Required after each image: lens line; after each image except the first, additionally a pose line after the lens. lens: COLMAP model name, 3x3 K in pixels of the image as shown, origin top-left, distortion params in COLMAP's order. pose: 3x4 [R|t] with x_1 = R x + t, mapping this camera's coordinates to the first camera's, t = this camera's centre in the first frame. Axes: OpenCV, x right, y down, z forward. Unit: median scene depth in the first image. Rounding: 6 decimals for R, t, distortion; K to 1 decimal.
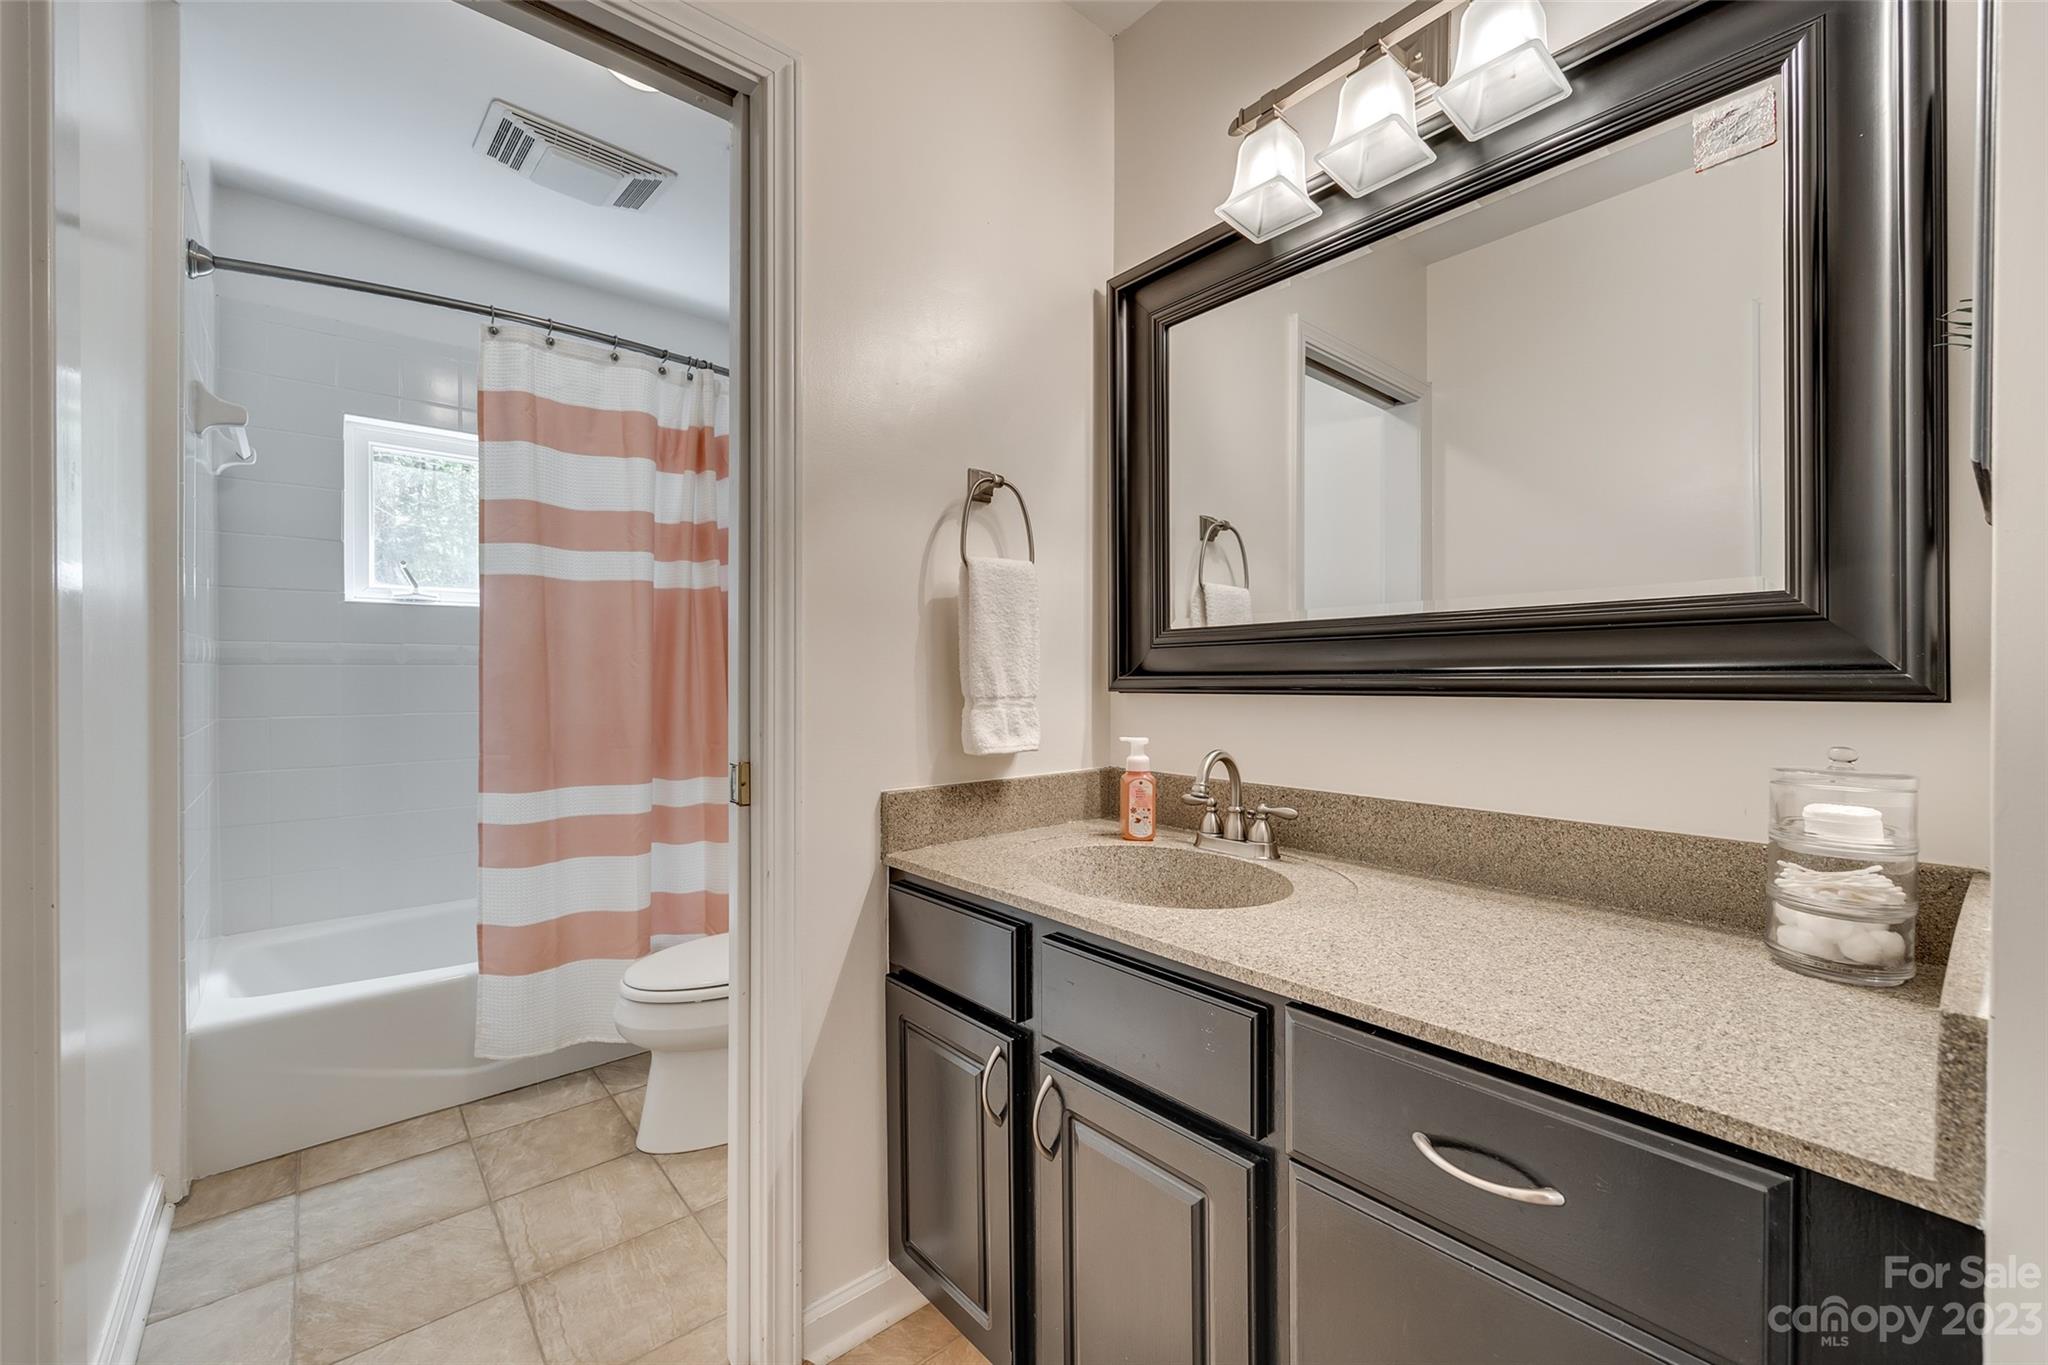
lens RADIAL K [[824.7, 0, 1033.4], [0, 824.7, 678.6], [0, 0, 1]] dist [0.001352, 0.000008]
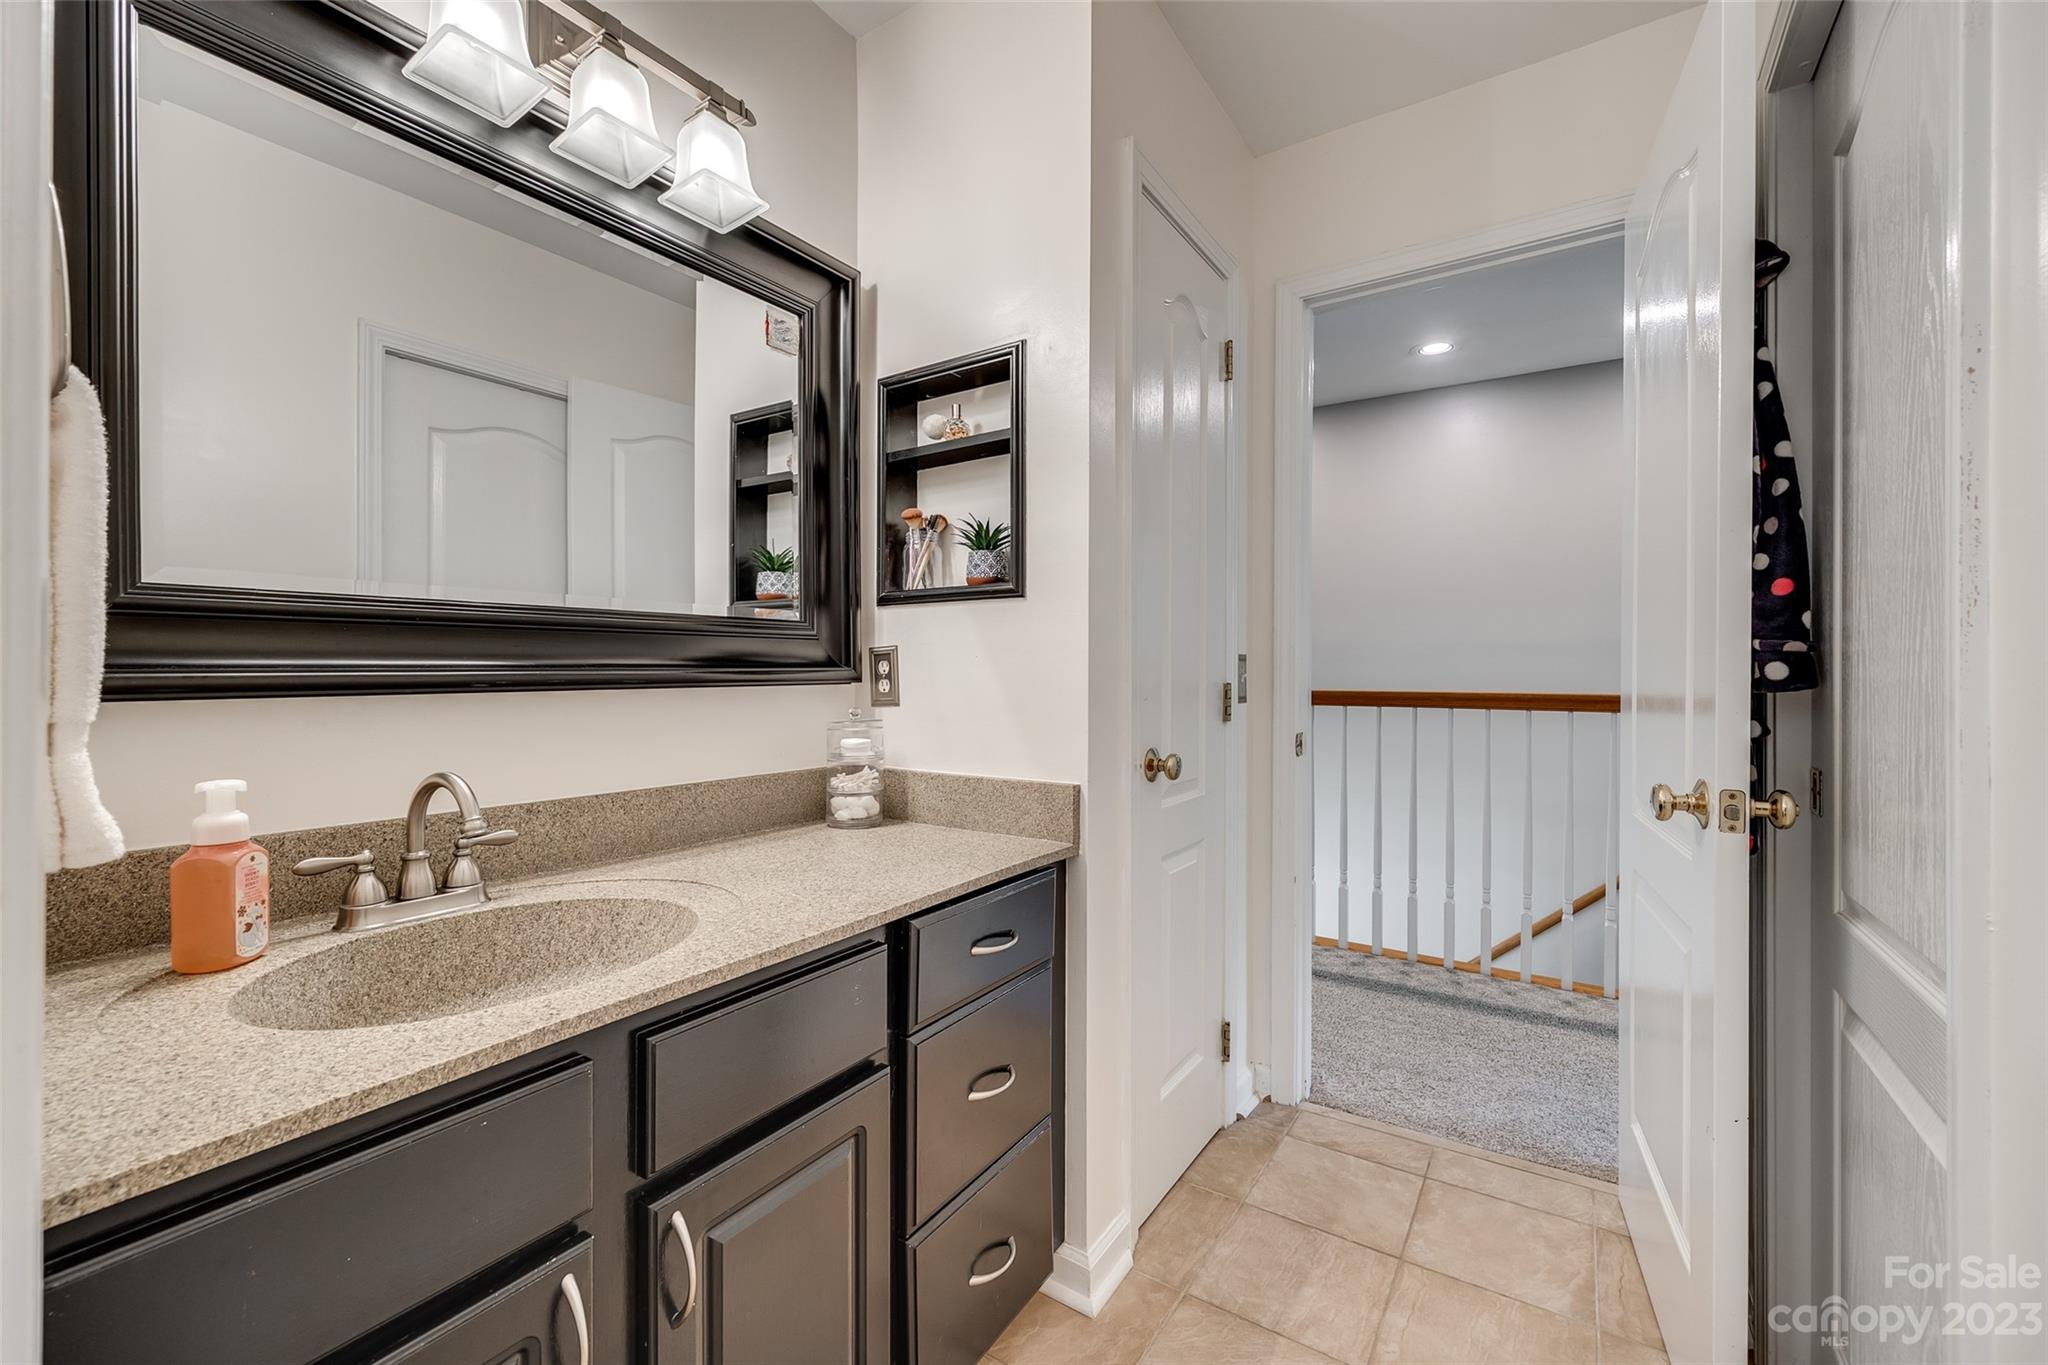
lens RADIAL K [[824.7, 0, 1033.4], [0, 824.7, 678.6], [0, 0, 1]] dist [0.001352, 0.000008]
pose [[-0.262460, -0.009527, 0.964896, -0.672768], [0.001420, 0.999946, 0.010259, -0.001695], [-0.964942, 0.004063, -0.262432, 0.771168]]
